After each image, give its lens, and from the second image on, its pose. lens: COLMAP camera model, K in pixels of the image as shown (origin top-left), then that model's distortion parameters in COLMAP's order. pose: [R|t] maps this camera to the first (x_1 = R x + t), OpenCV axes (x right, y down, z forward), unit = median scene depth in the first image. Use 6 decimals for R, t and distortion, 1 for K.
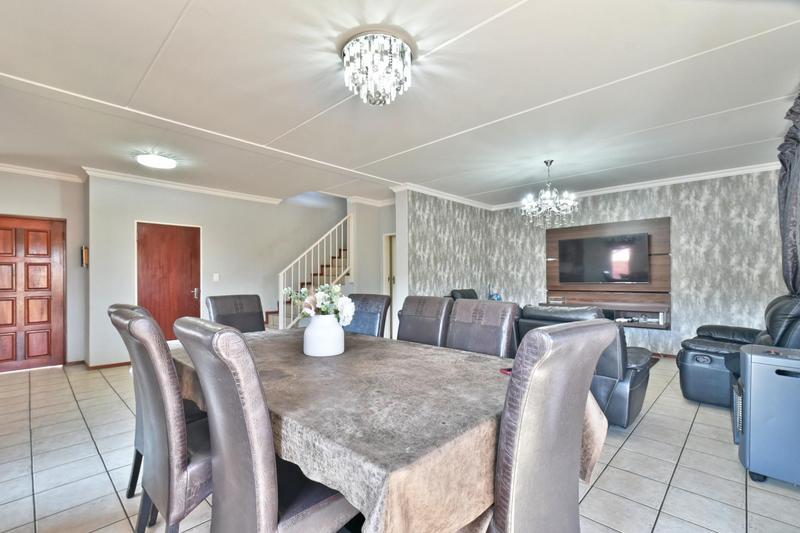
lens RADIAL K [[360.2, 0, 398.4], [0, 360.2, 274.3], [0, 0, 1]] dist [-0.003377, 0.003517]
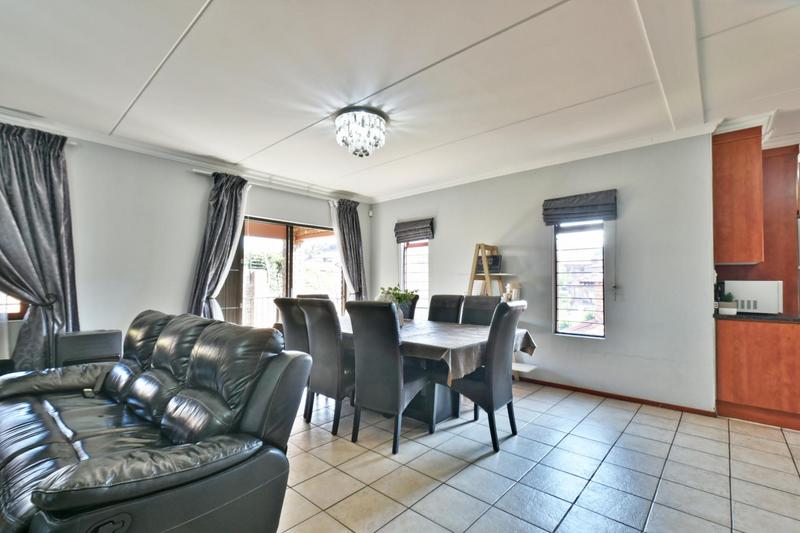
lens RADIAL K [[360.2, 0, 394.7], [0, 360.2, 277.6], [0, 0, 1]] dist [-0.003377, 0.003517]
pose [[-0.999752, 0.000677, -0.022243, -0.065810], [0.001203, 0.999720, -0.023639, 0.012861], [0.022221, -0.023660, -0.999473, 1.020146]]
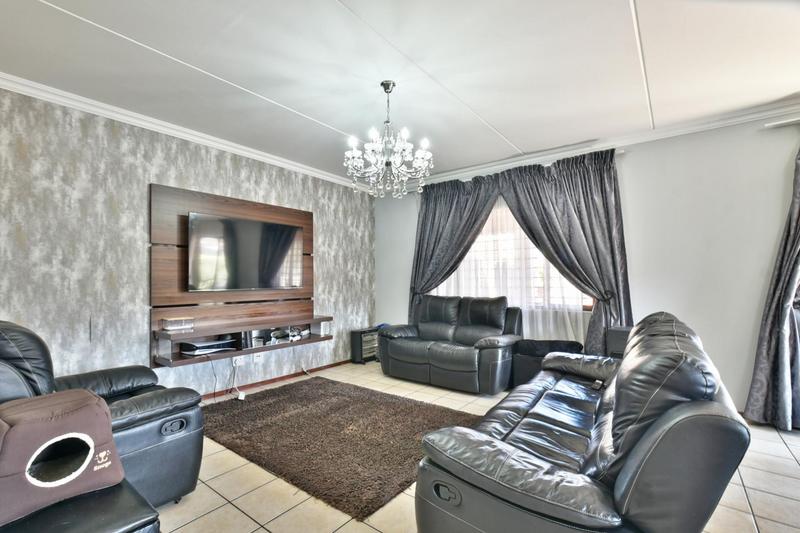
lens RADIAL K [[360.2, 0, 403.4], [0, 360.2, 276.9], [0, 0, 1]] dist [-0.003377, 0.003517]
pose [[-0.110805, 0.016776, 0.993701, -0.142094], [-0.004925, 0.999836, -0.017428, 0.012456], [-0.993830, -0.006825, -0.110704, 0.867489]]
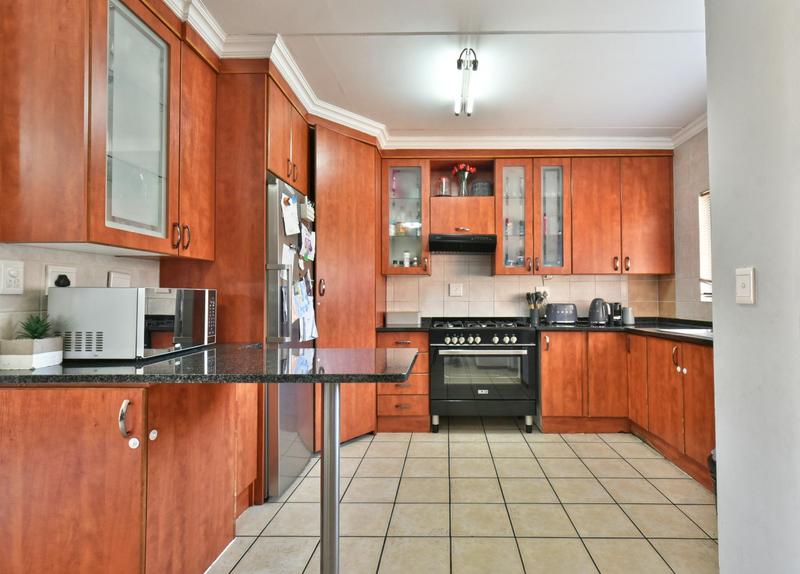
lens RADIAL K [[390.2, 0, 441.2], [0, 390.2, 286.8], [0, 0, 1]] dist [0.009247, -0.000776]
pose [[-0.736466, -0.010178, -0.676398, -0.662942], [0.011249, 0.999564, -0.027289, 0.015591], [0.676381, -0.027706, -0.736031, 0.819204]]
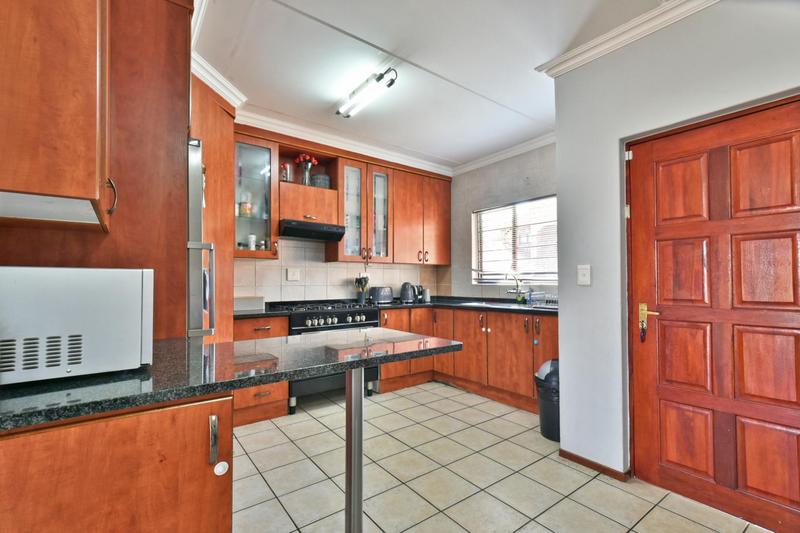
lens RADIAL K [[360.2, 0, 400.8], [0, 360.2, 276.2], [0, 0, 1]] dist [-0.003377, 0.003517]
pose [[-0.166417, -0.006030, -0.986037, -0.528030], [0.011679, 0.999899, -0.008086, 0.012584], [0.985986, -0.012861, -0.166330, 0.622848]]
